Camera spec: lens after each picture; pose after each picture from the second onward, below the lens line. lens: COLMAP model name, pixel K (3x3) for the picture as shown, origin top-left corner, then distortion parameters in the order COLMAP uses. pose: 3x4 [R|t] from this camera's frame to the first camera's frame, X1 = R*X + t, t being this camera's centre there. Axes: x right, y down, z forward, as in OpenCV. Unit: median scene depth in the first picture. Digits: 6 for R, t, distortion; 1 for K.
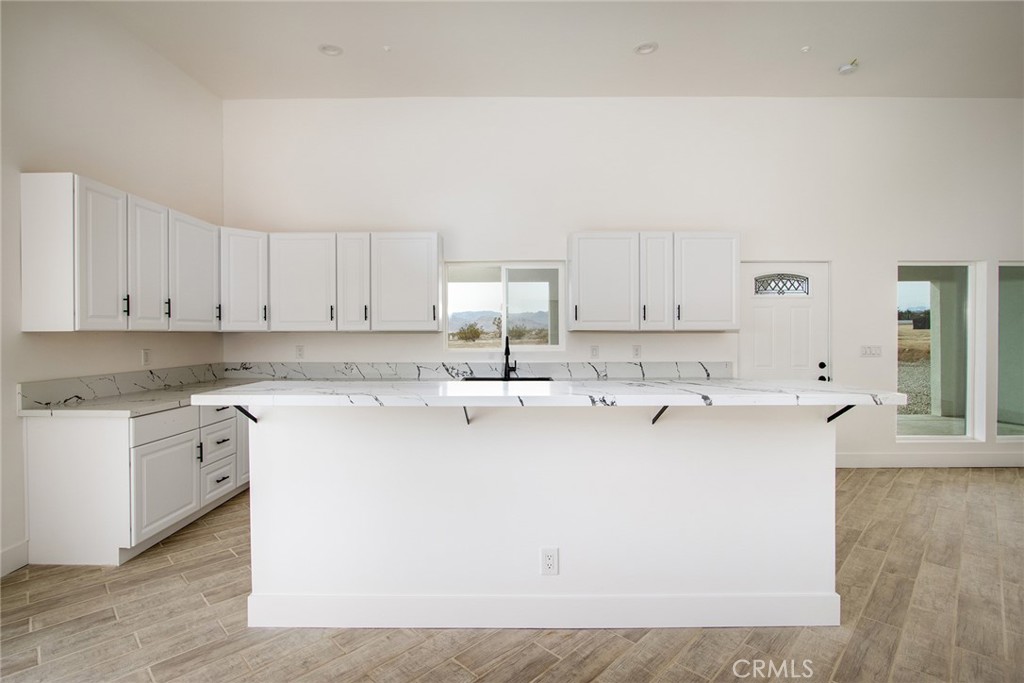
lens RADIAL K [[490.5, 0, 509.1], [0, 490.5, 334.7], [0, 0, 1]] dist [-0.012467, 0.000923]
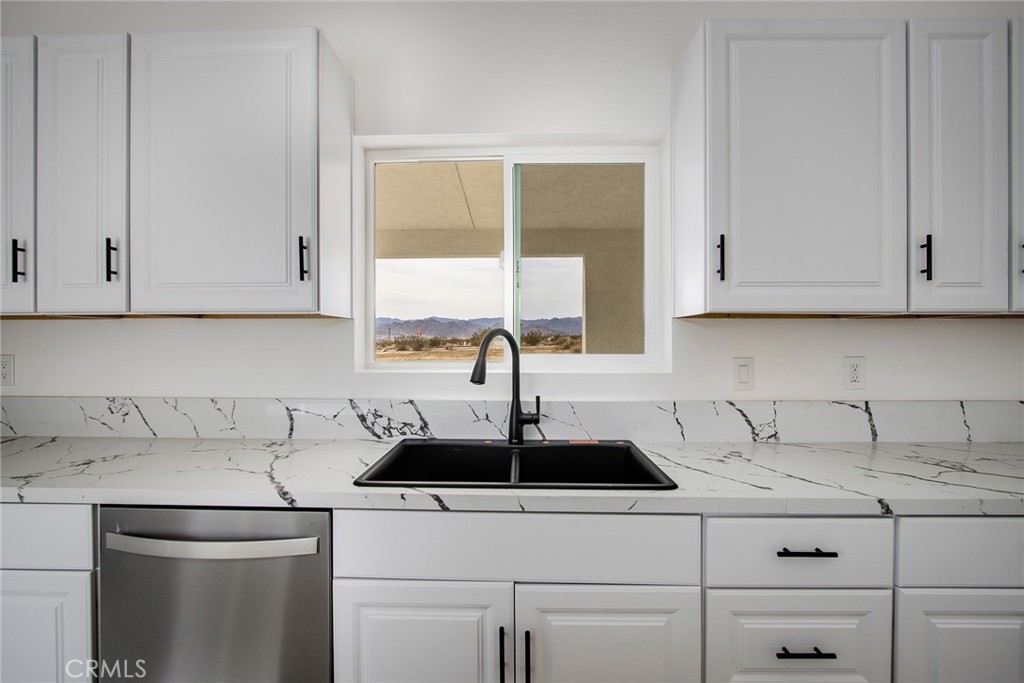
lens RADIAL K [[470.2, 0, 506.6], [0, 470.2, 341.0], [0, 0, 1]] dist [-0.017323, 0.000459]
pose [[0.999324, 0.002500, -0.036691, 0.001824], [-0.002546, 0.999996, -0.001230, 0.010947], [0.036688, 0.001323, 0.999326, 0.641353]]
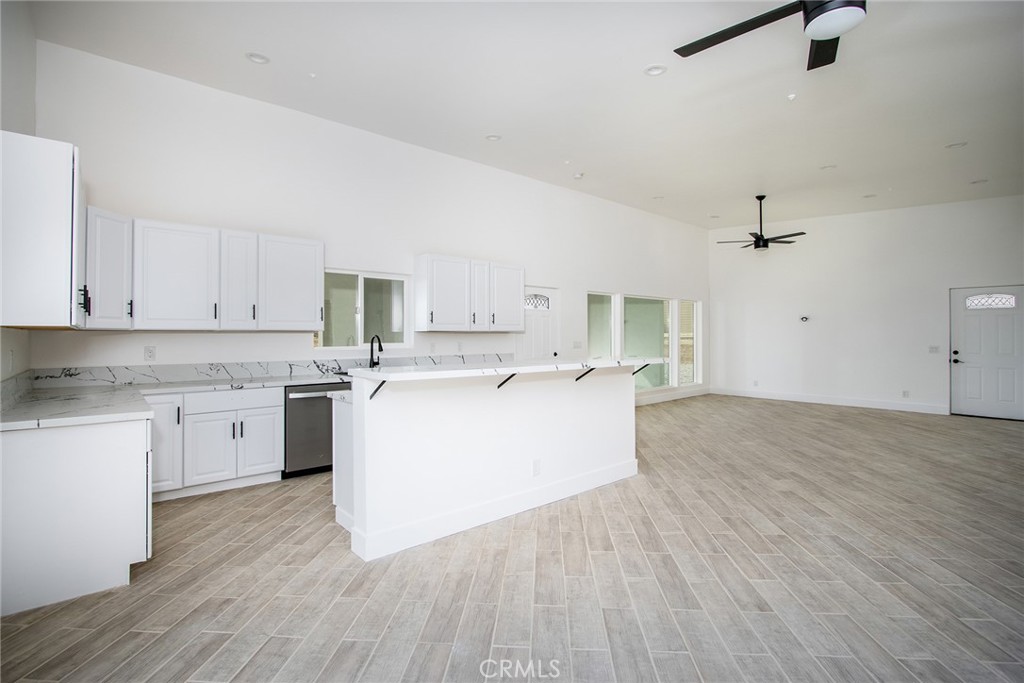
lens RADIAL K [[497.0, 0, 517.5], [0, 497.0, 326.7], [0, 0, 1]] dist [-0.005051, -0.000832]
pose [[0.742377, 0.011946, 0.669875, -0.542385], [0.003011, 0.999771, -0.021166, 0.007941], [-0.669975, 0.017730, 0.742172, -0.114288]]
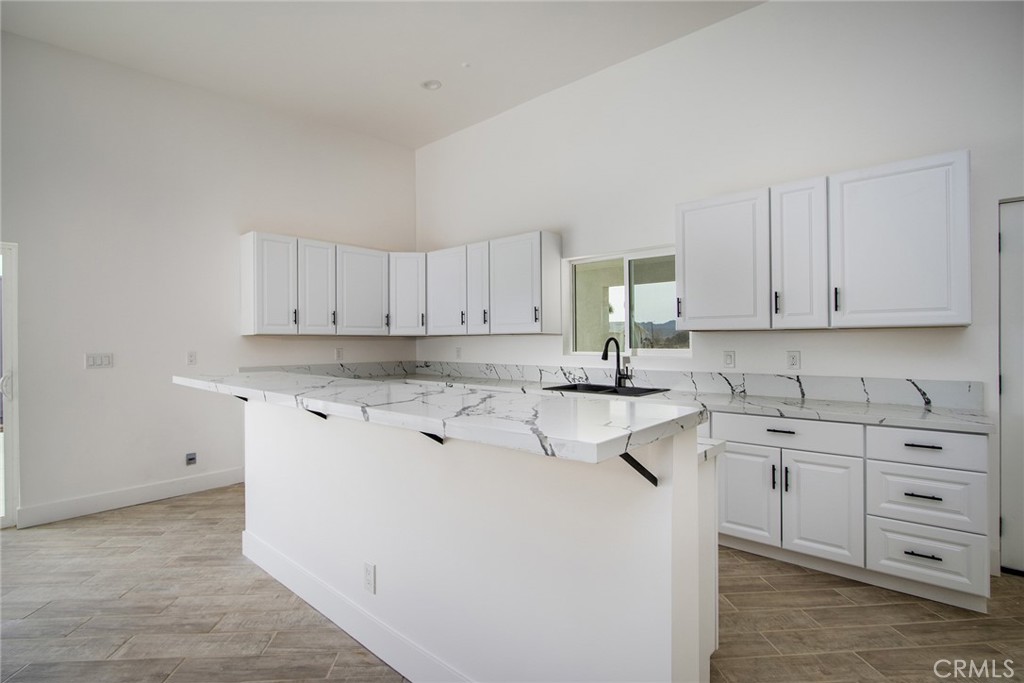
lens RADIAL K [[486.9, 0, 512.0], [0, 486.9, 341.5], [0, 0, 1]] dist [-0.012391, 0.000367]
pose [[0.751571, -0.000915, -0.659652, 0.422025], [0.000651, 1.000000, -0.000646, 0.008927], [0.659652, 0.000056, 0.751571, 0.230834]]
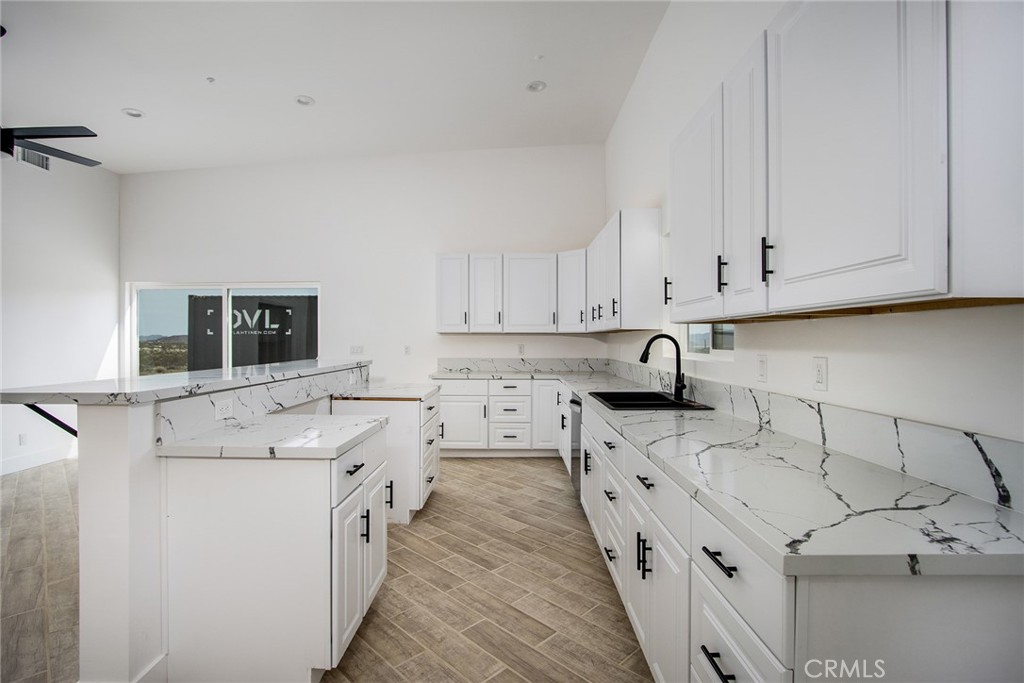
lens RADIAL K [[493.6, 0, 510.7], [0, 493.6, 338.6], [0, 0, 1]] dist [-0.000679, 0.000802]
pose [[-0.013282, -0.001099, -0.999911, 0.653777], [-0.004086, 0.999991, -0.001045, 0.009692], [0.999903, 0.004072, -0.013287, 0.787386]]
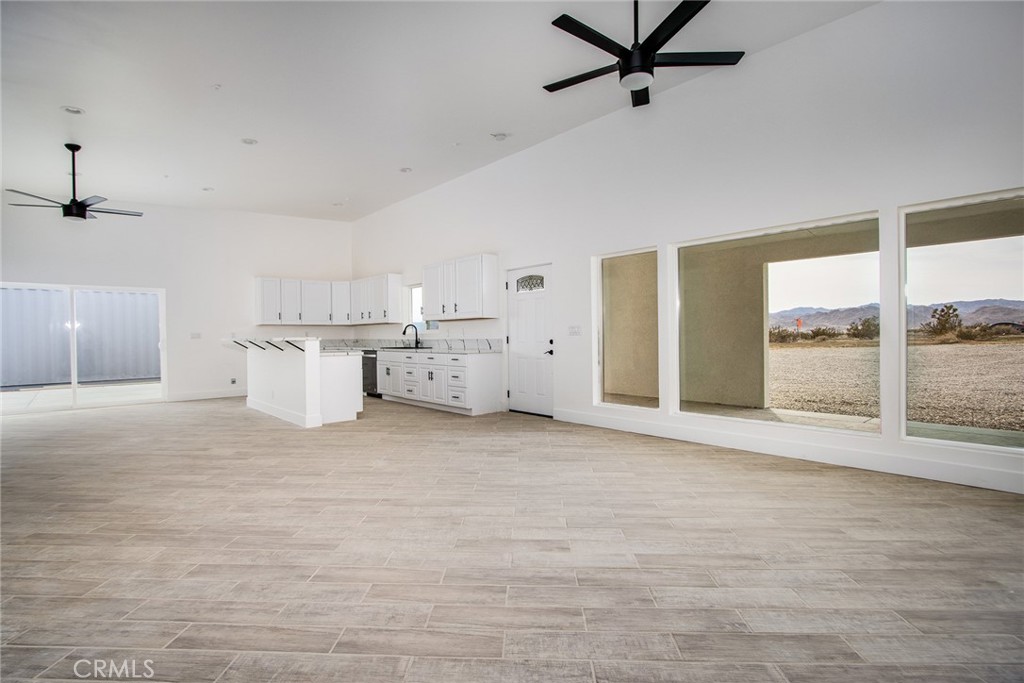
lens RADIAL K [[517.0, 0, 518.3], [0, 517.0, 342.4], [0, 0, 1]] dist [-0.014404, -0.000117]
pose [[0.657310, 0.004631, -0.753606, 1.704424], [0.006590, 0.999908, 0.011893, 0.049108], [0.753592, -0.012784, 0.657218, 0.014466]]
